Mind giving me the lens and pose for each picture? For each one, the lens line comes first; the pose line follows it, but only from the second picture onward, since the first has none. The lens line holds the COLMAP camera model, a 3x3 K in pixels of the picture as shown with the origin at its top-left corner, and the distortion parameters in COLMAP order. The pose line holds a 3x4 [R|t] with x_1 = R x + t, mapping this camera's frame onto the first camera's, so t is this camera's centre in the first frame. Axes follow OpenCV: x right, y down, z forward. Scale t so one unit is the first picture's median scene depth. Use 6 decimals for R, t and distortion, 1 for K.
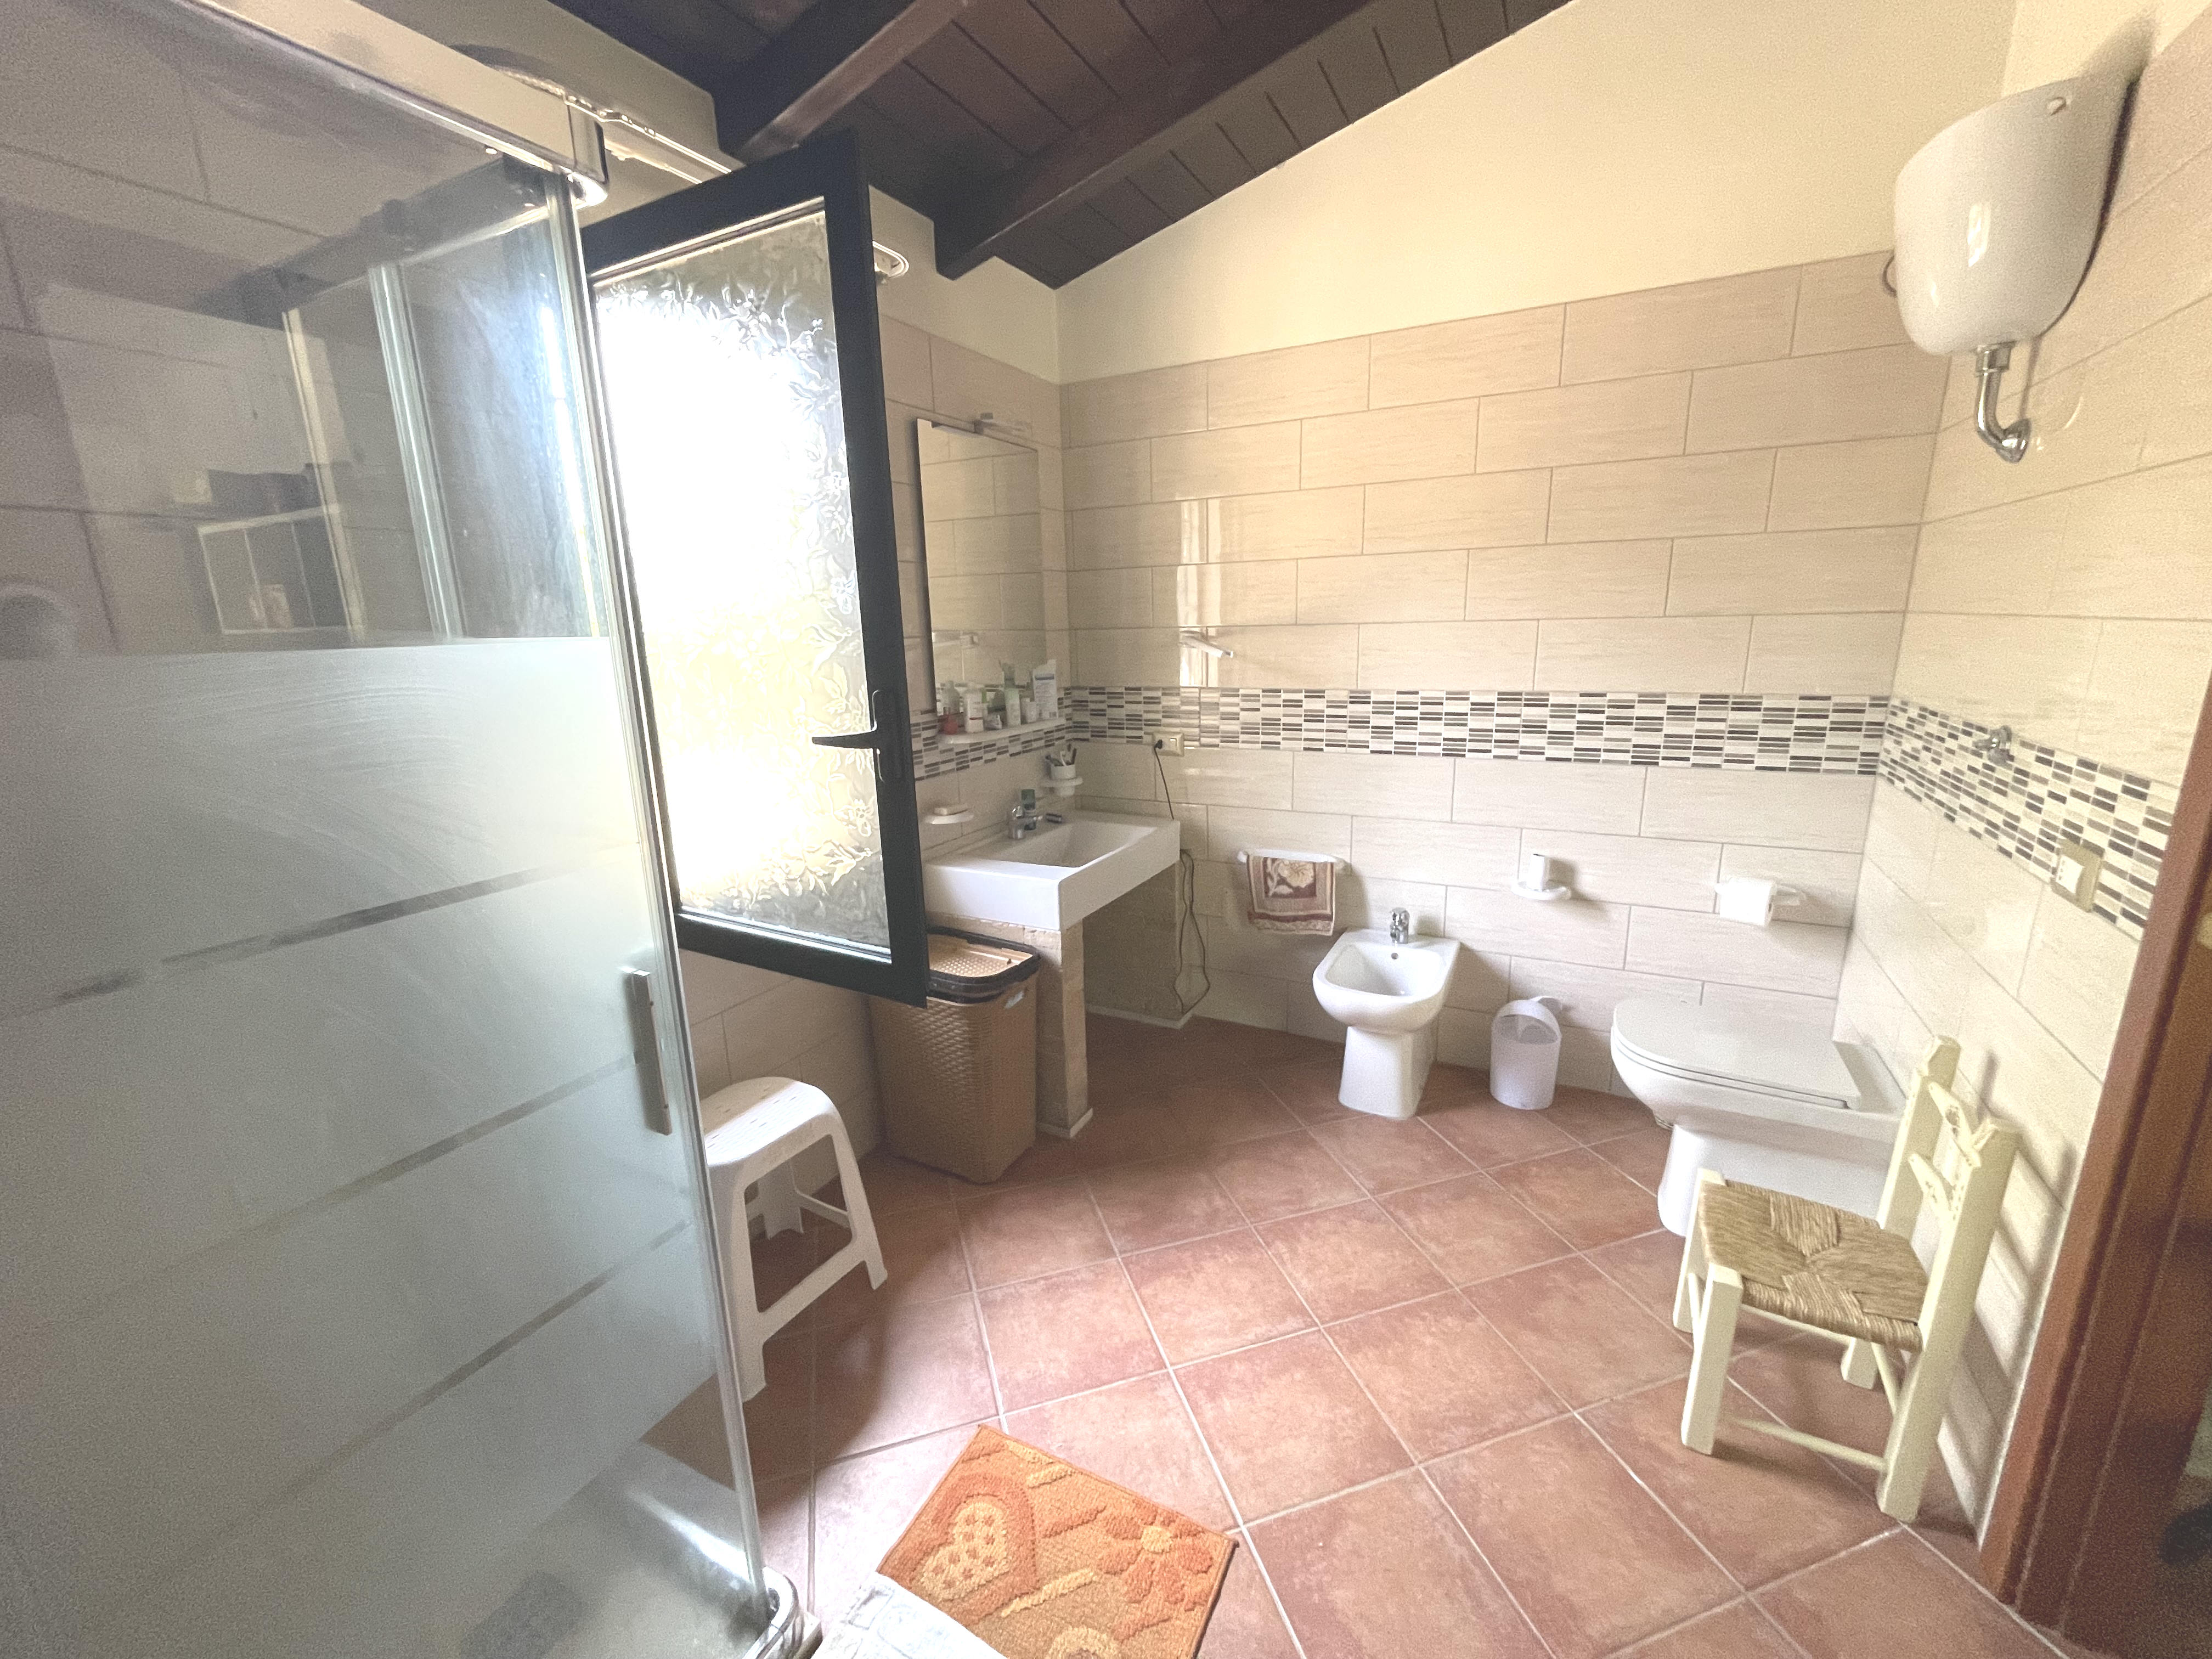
lens RADIAL K [[903.5, 0, 1117.5], [0, 903.5, 828.7], [0, 0, 1]] dist [-0.000282, 0.002026]
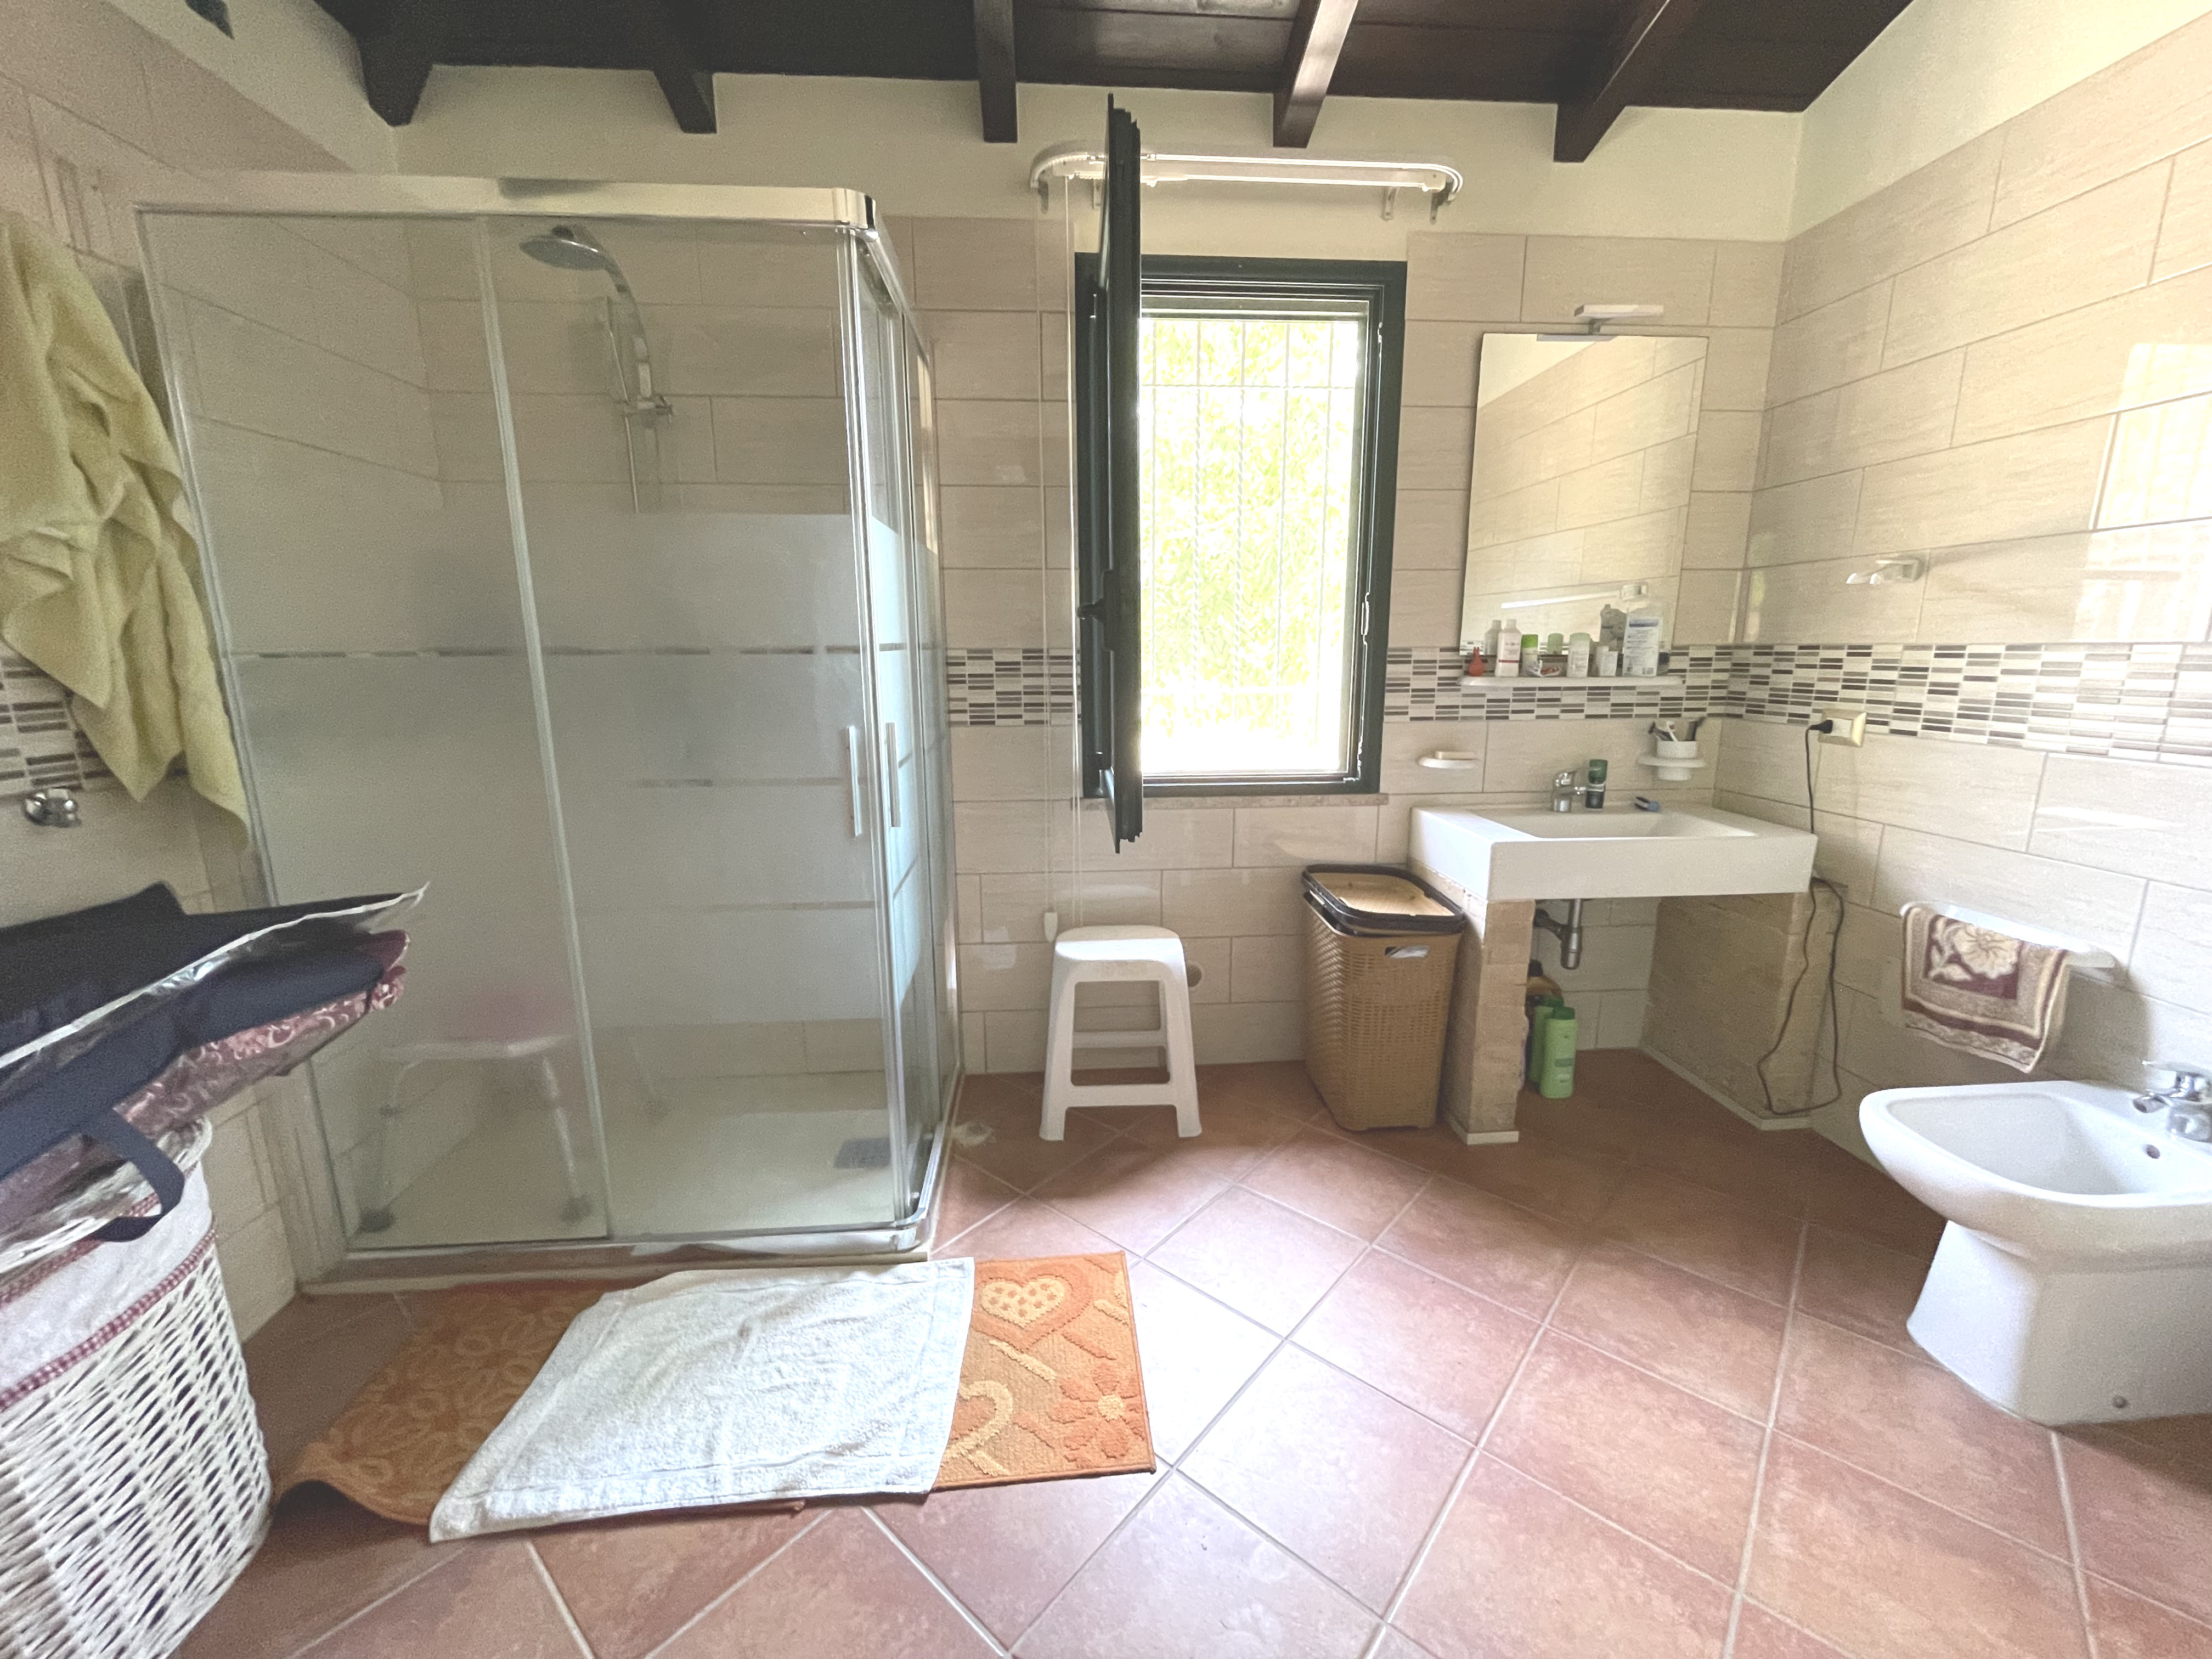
lens RADIAL K [[903.5, 0, 1122.6], [0, 903.5, 829.8], [0, 0, 1]] dist [-0.000282, 0.002026]
pose [[0.527550, 0.193854, -0.827110, 0.377643], [-0.202969, 0.974181, 0.098865, 0.027436], [0.824921, 0.115721, 0.553276, 0.187226]]
